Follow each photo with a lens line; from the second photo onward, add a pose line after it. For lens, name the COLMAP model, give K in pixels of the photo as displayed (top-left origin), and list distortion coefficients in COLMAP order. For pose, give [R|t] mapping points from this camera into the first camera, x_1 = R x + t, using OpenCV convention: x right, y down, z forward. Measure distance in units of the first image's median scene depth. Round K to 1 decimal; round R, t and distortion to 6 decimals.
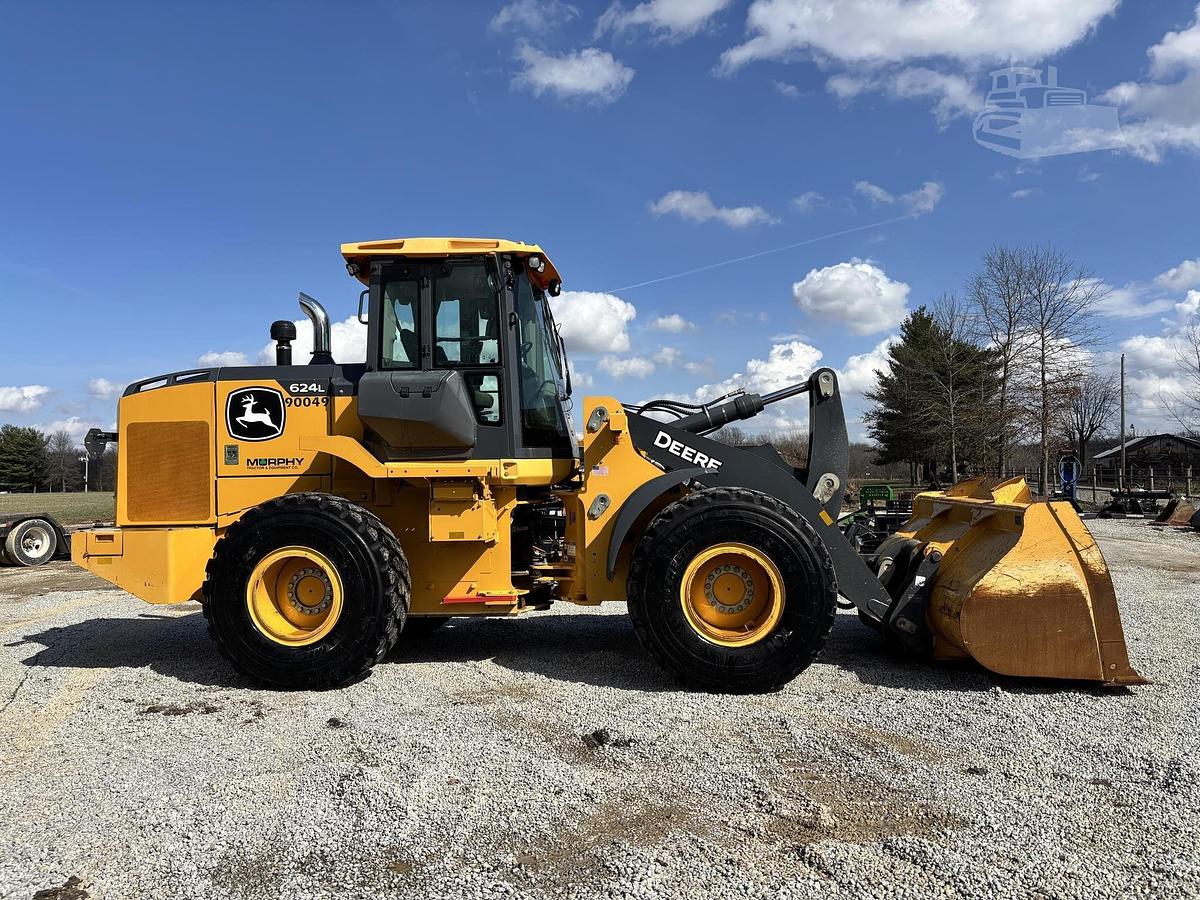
lens RADIAL K [[945.1, 0, 600.0], [0, 945.1, 450.0], [0, 0, 1]] dist [0.094814, -0.115485]
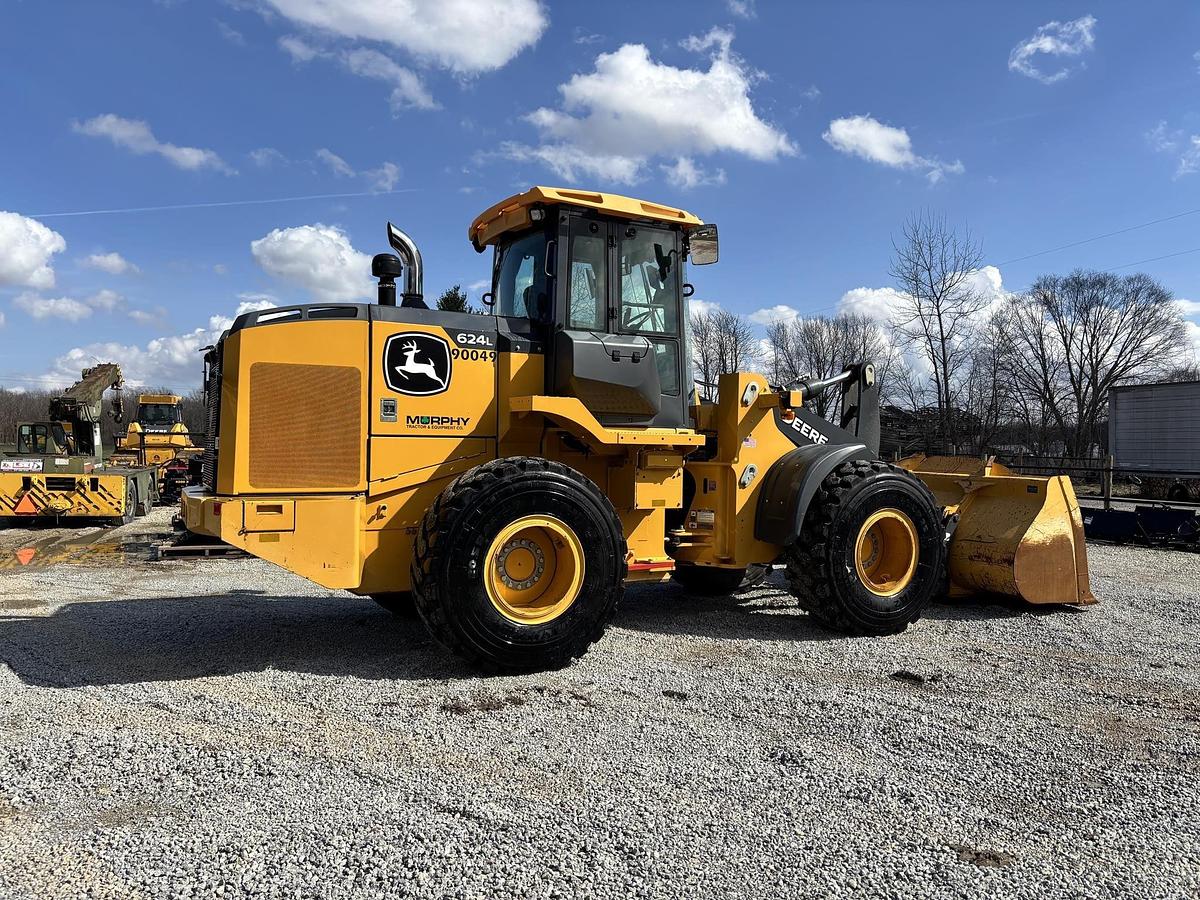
lens RADIAL K [[929.8, 0, 605.3], [0, 929.8, 445.6], [0, 0, 1]] dist [0.031432, -0.014982]
pose [[0.831905, 0.027495, 0.554236, -0.683722], [-0.044871, 0.998834, 0.017800, 0.013167], [-0.553101, -0.039677, 0.832169, 0.203240]]
